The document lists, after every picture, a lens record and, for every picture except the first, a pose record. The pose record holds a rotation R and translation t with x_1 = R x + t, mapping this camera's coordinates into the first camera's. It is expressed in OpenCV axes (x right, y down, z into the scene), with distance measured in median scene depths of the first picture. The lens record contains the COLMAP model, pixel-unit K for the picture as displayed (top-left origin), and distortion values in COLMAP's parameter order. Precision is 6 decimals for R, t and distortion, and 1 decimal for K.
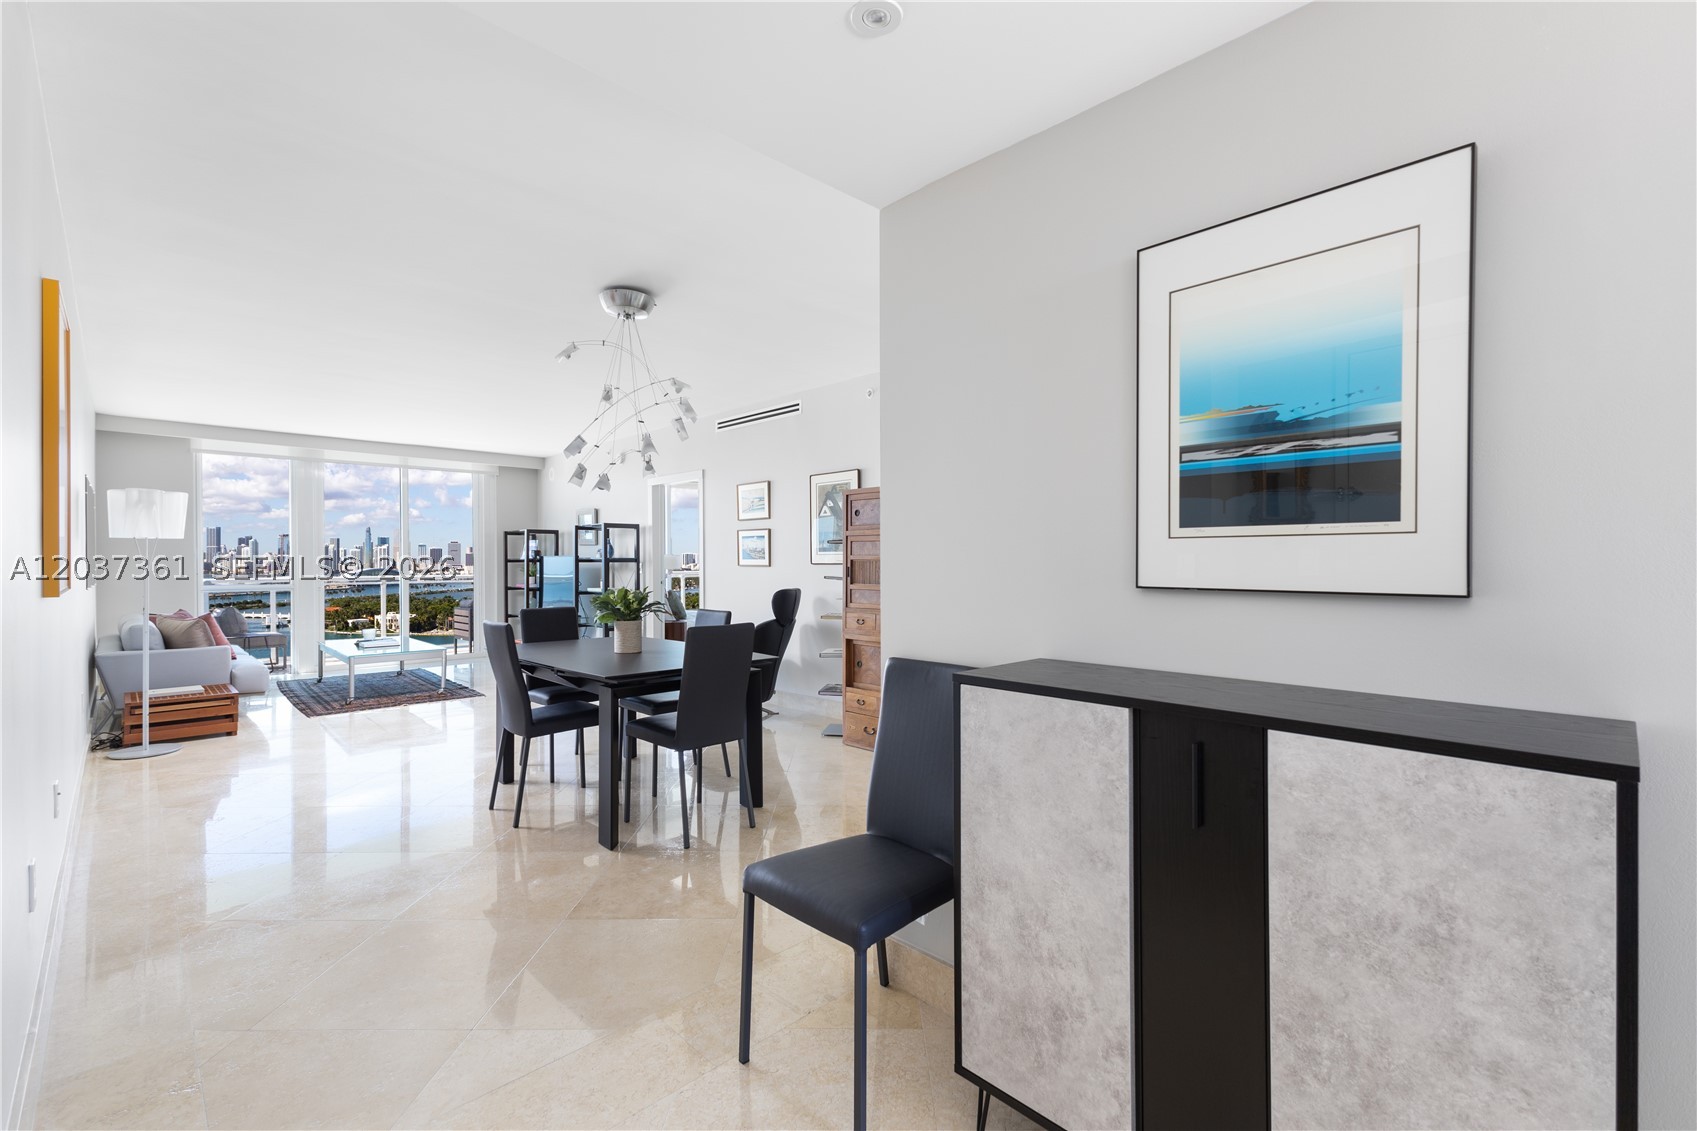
lens RADIAL K [[732.9, 0, 856.8], [0, 732.9, 564.1], [0, 0, 1]] dist [0.009909, -0.001007]
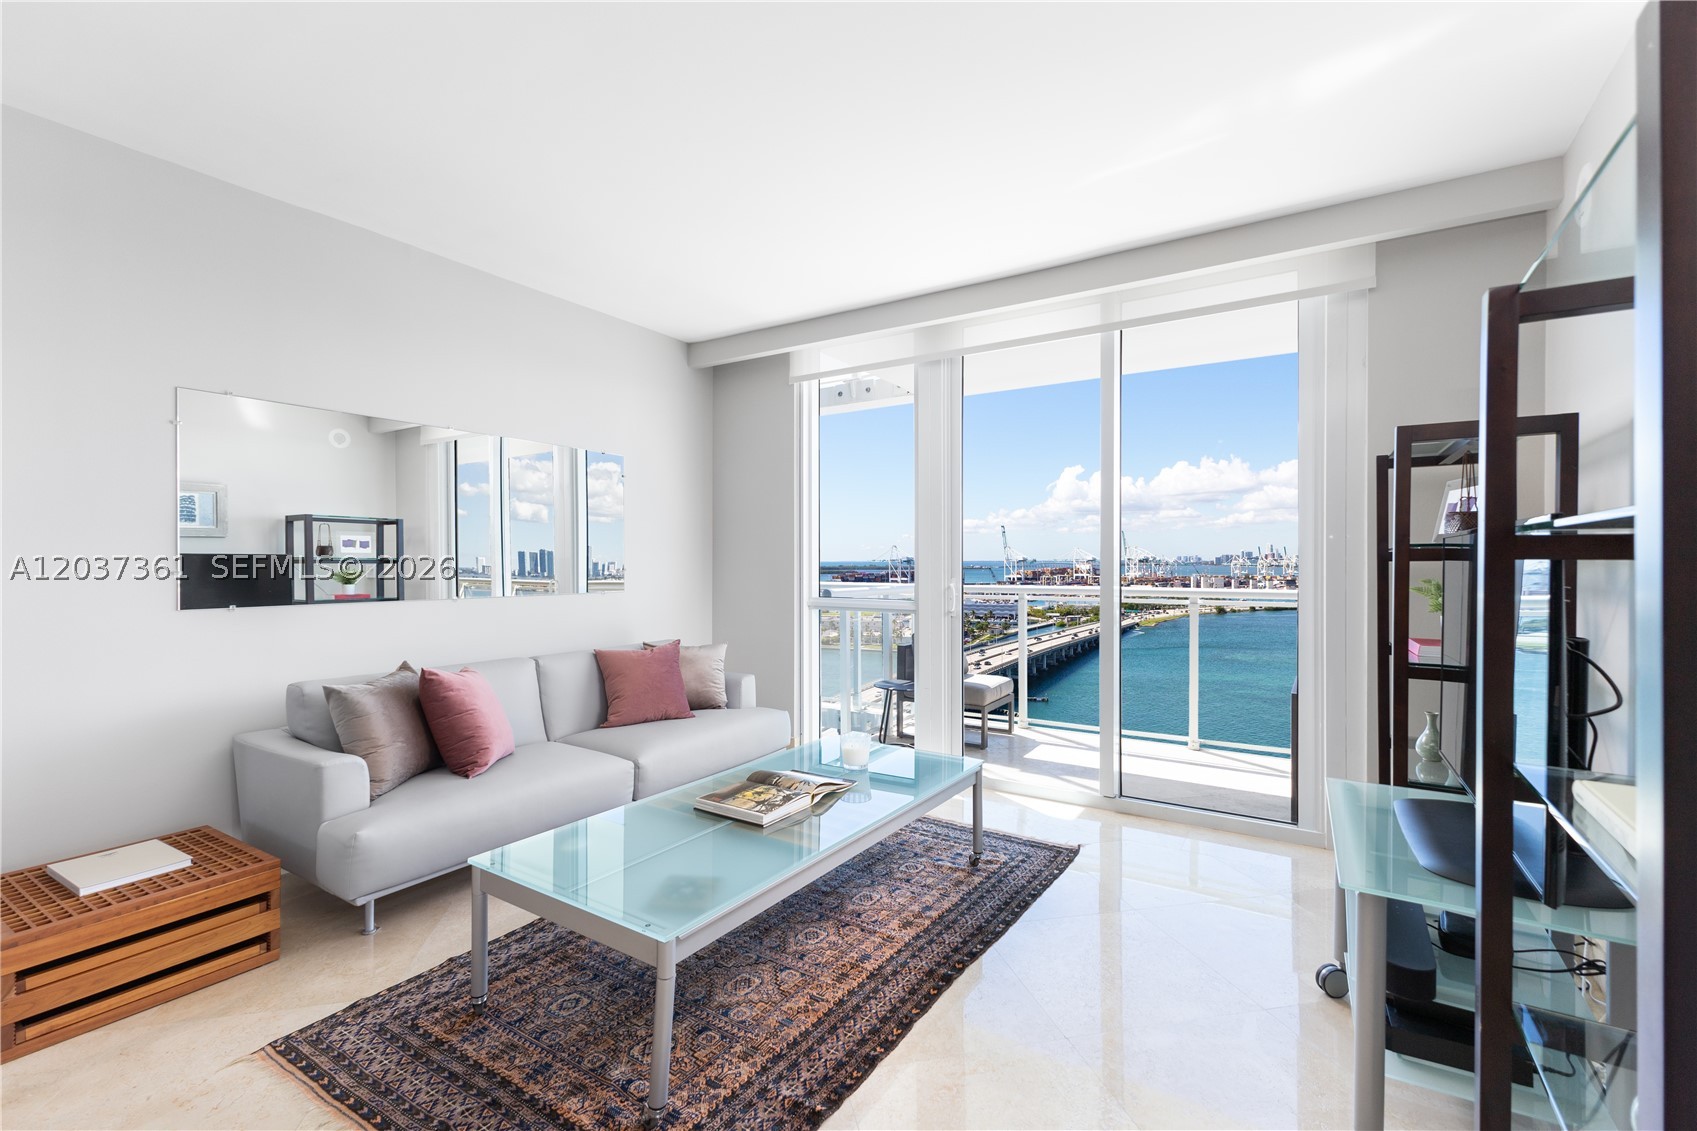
lens RADIAL K [[732.9, 0, 877.4], [0, 732.9, 579.1], [0, 0, 1]] dist [0.009909, -0.001007]
pose [[0.238546, 0.021599, -0.970891, -0.276589], [-0.006976, 0.999765, 0.020527, -0.000528], [0.971106, 0.001877, 0.238641, 0.868791]]
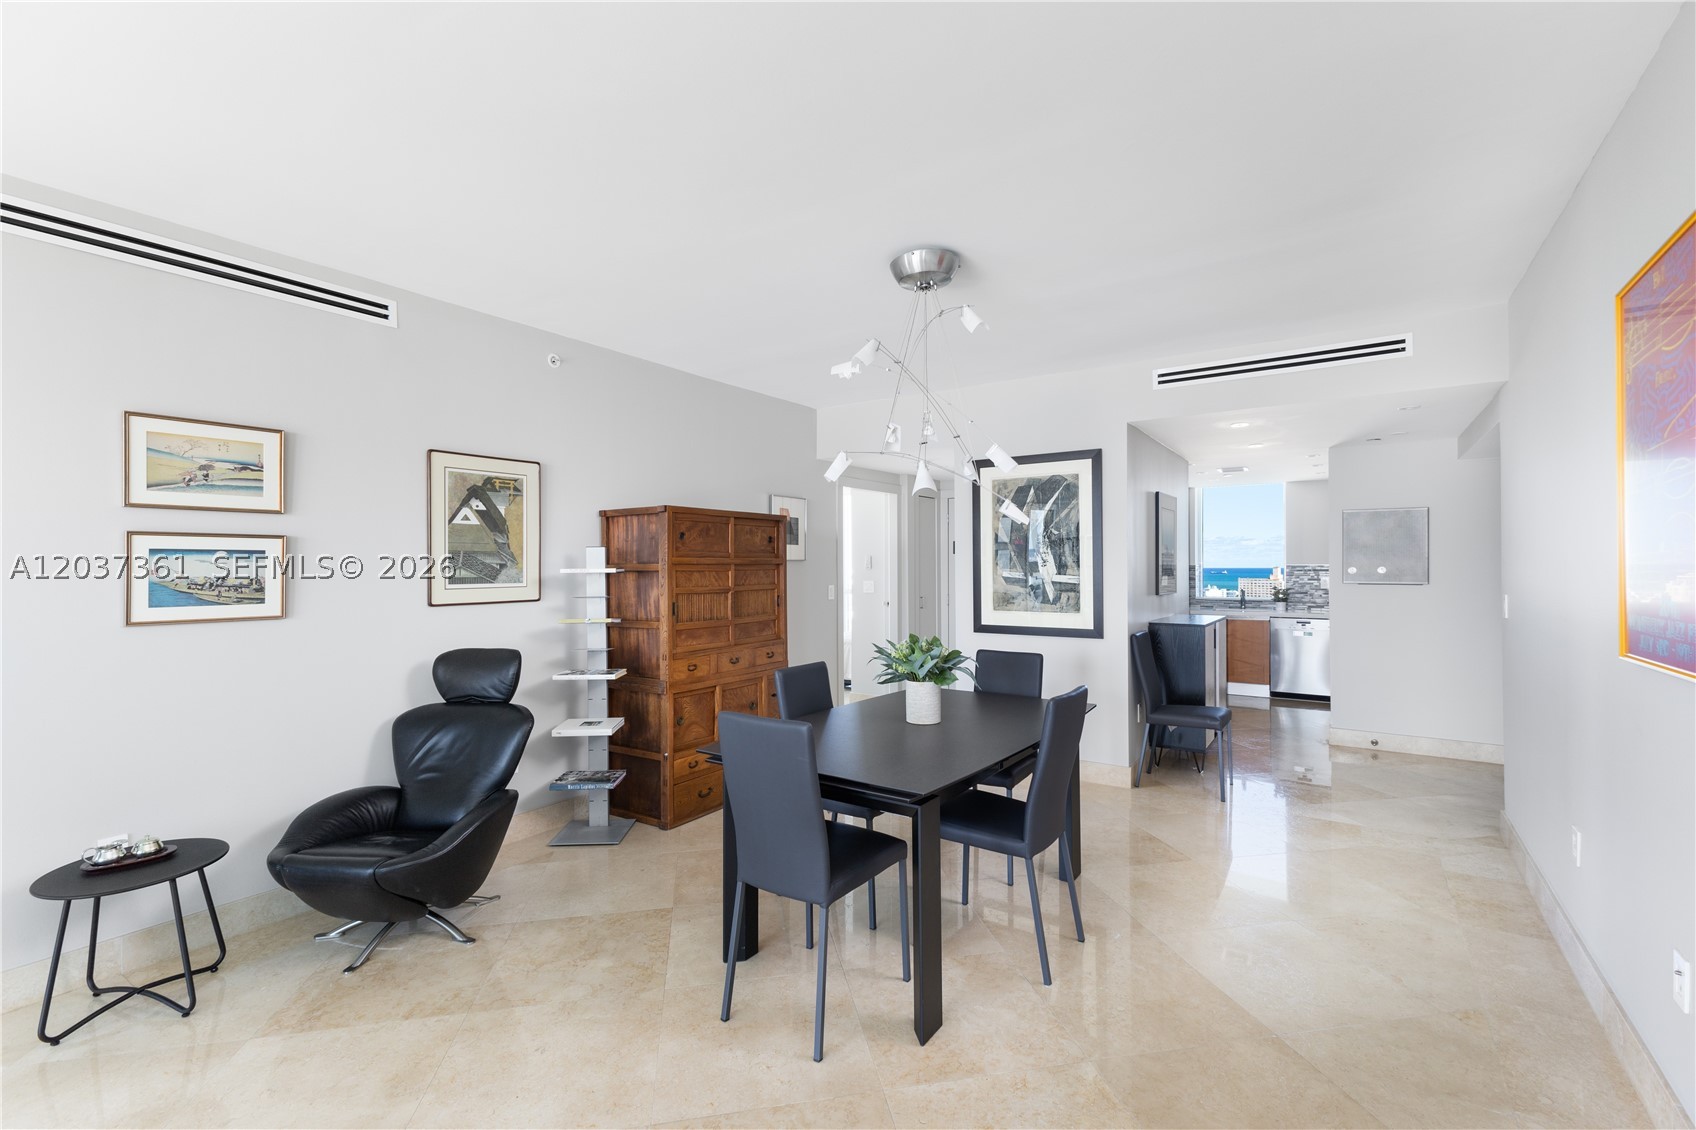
lens RADIAL K [[732.4, 0, 851.8], [0, 732.4, 564.5], [0, 0, 1]] dist [0.009909, -0.001007]
pose [[-0.190483, 0.008451, 0.981654, -0.509750], [0.013873, 0.999886, -0.005916, -0.018472], [-0.981592, 0.012492, -0.190579, 0.592530]]
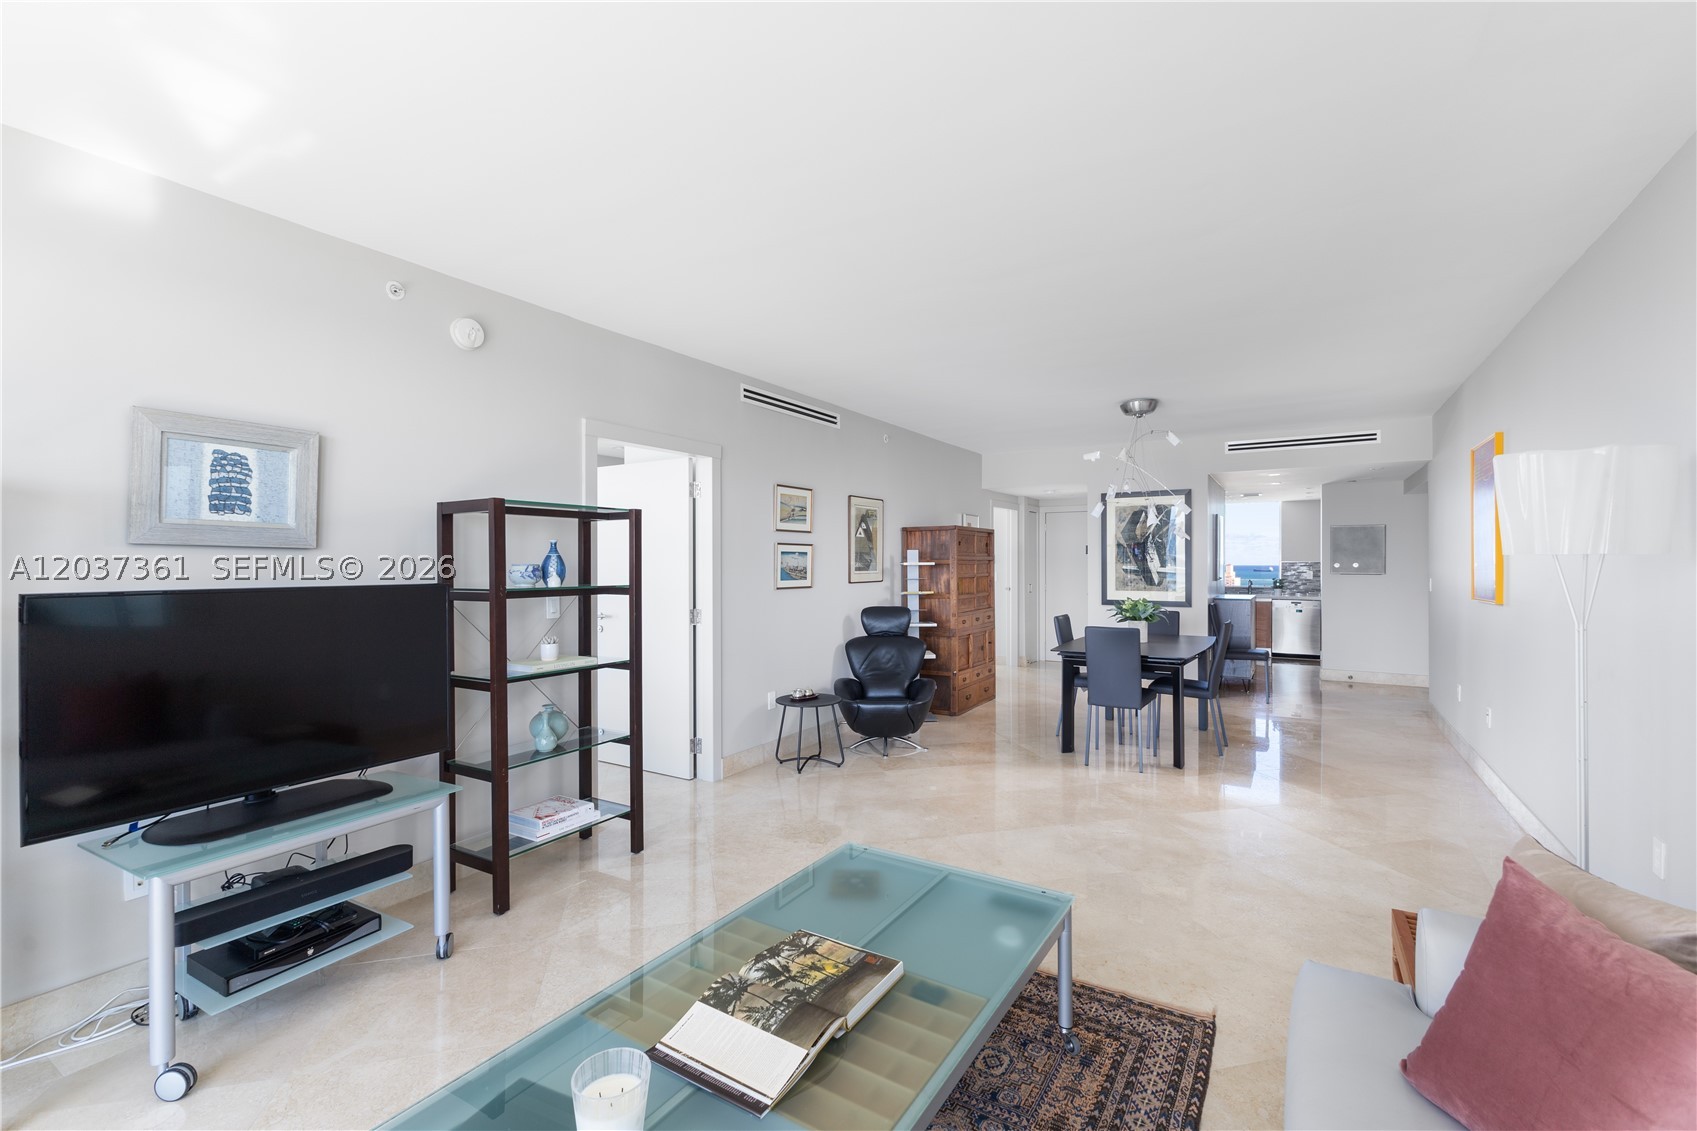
lens RADIAL K [[732.9, 0, 849.3], [0, 732.9, 565.4], [0, 0, 1]] dist [0.009909, -0.001007]
pose [[-0.238264, 0.003531, 0.971194, -0.781719], [0.012363, 0.999923, -0.000602, -0.018232], [-0.971122, 0.011863, -0.238289, 0.932170]]
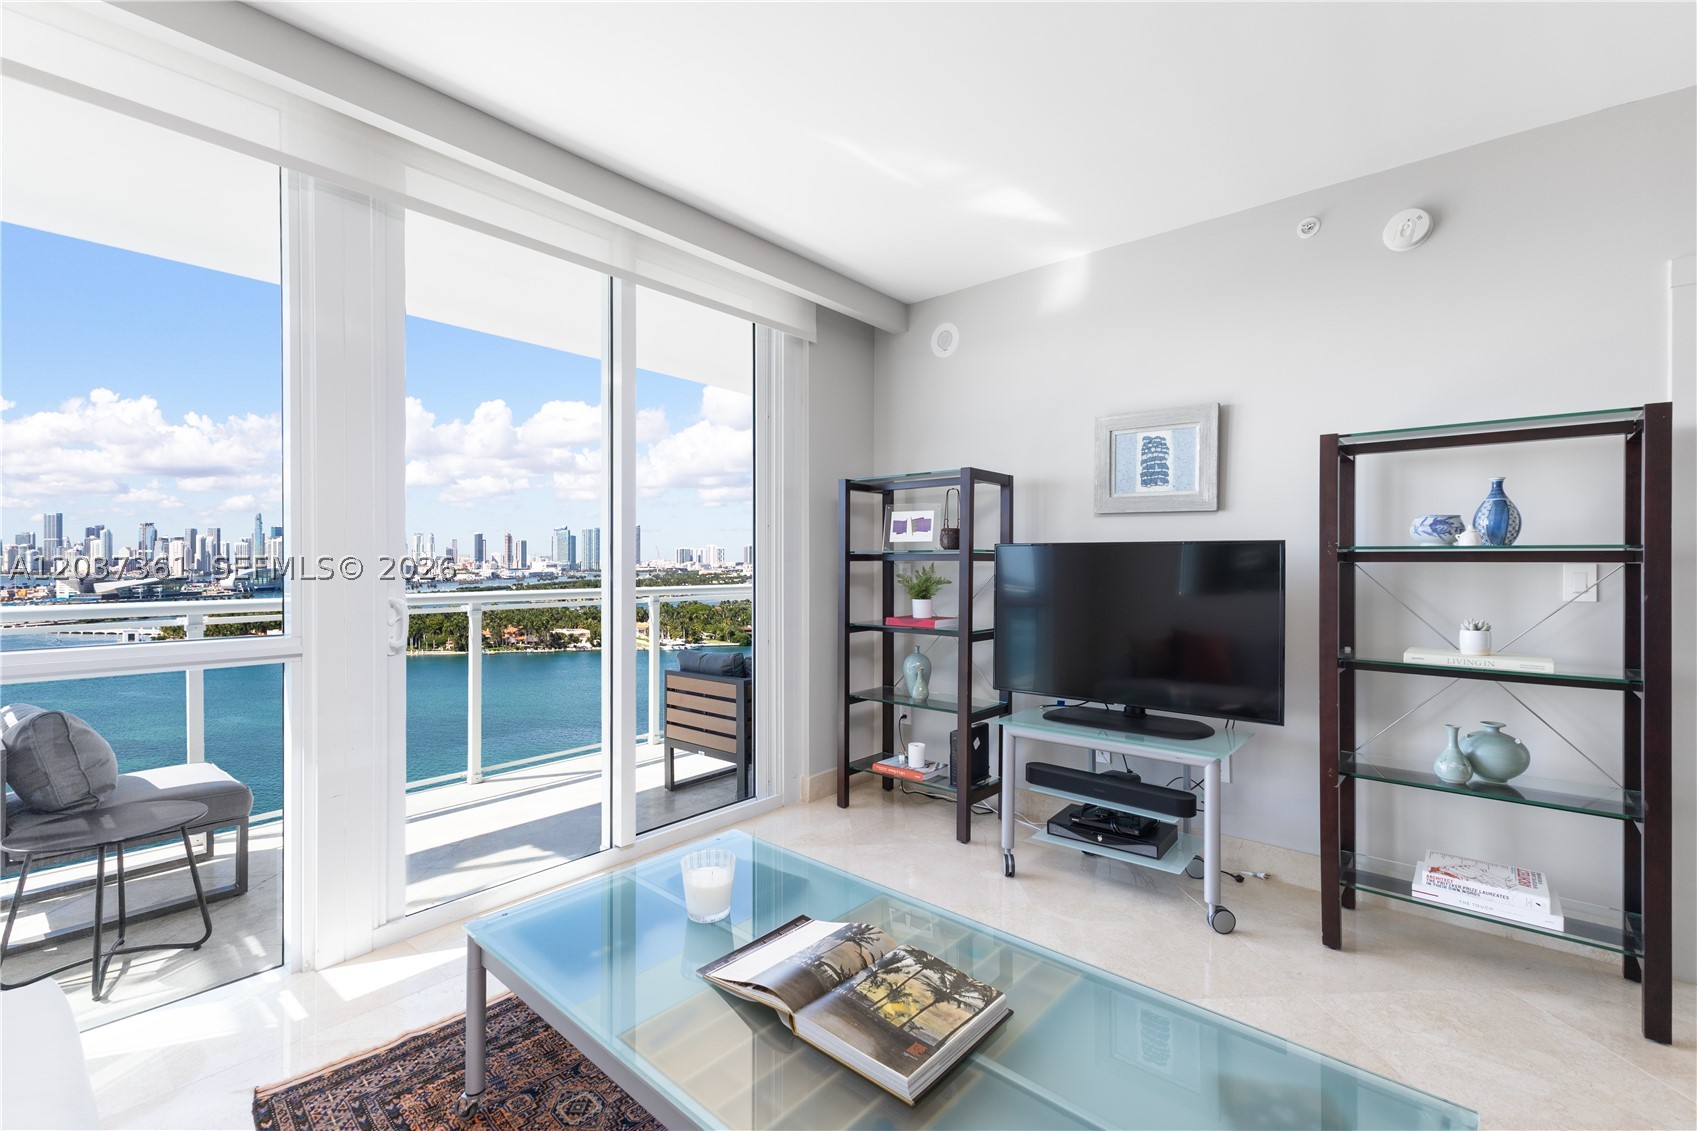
lens RADIAL K [[732.9, 0, 848.7], [0, 732.9, 559.1], [0, 0, 1]] dist [0.009909, -0.001007]
pose [[0.996655, 0.007539, 0.081380, -0.603466], [-0.006684, 0.999920, -0.010785, 0.000917], [-0.081455, 0.010205, 0.996625, 0.733866]]
